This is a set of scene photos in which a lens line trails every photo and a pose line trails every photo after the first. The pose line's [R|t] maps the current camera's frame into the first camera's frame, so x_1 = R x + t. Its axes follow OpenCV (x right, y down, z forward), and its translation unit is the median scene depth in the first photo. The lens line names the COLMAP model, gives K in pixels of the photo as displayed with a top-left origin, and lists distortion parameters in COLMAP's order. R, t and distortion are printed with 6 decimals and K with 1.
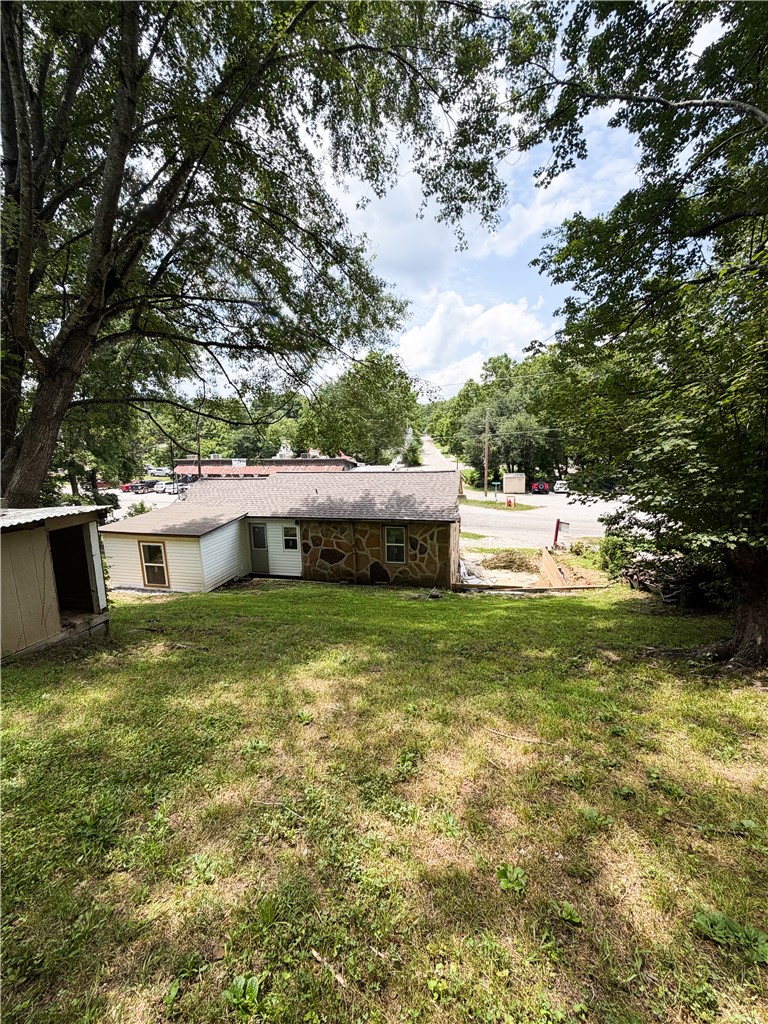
lens RADIAL K [[405.5, 0, 385.1], [0, 405.5, 510.5], [0, 0, 1]] dist [-0.001428, 0.000548]
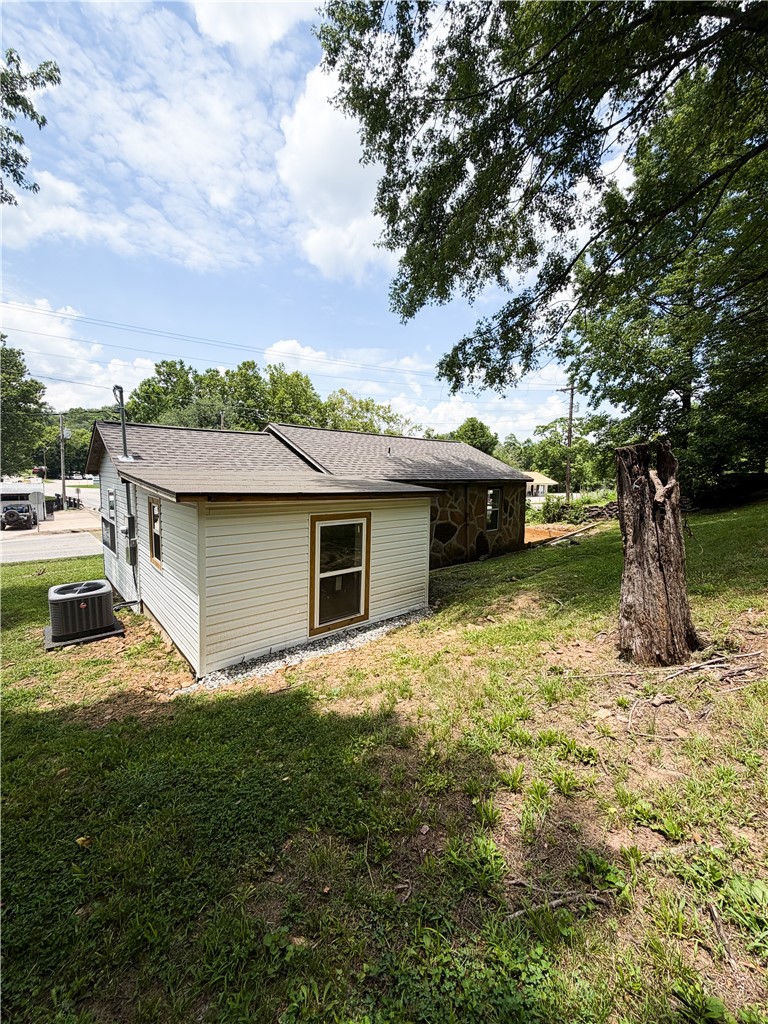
lens RADIAL K [[405.5, 0, 384.2], [0, 405.5, 510.0], [0, 0, 1]] dist [-0.001428, 0.000548]
pose [[0.605810, -0.054595, 0.793734, -0.824778], [0.115736, 0.993078, -0.020028, 0.075946], [-0.787146, 0.103996, 0.607935, 0.649285]]
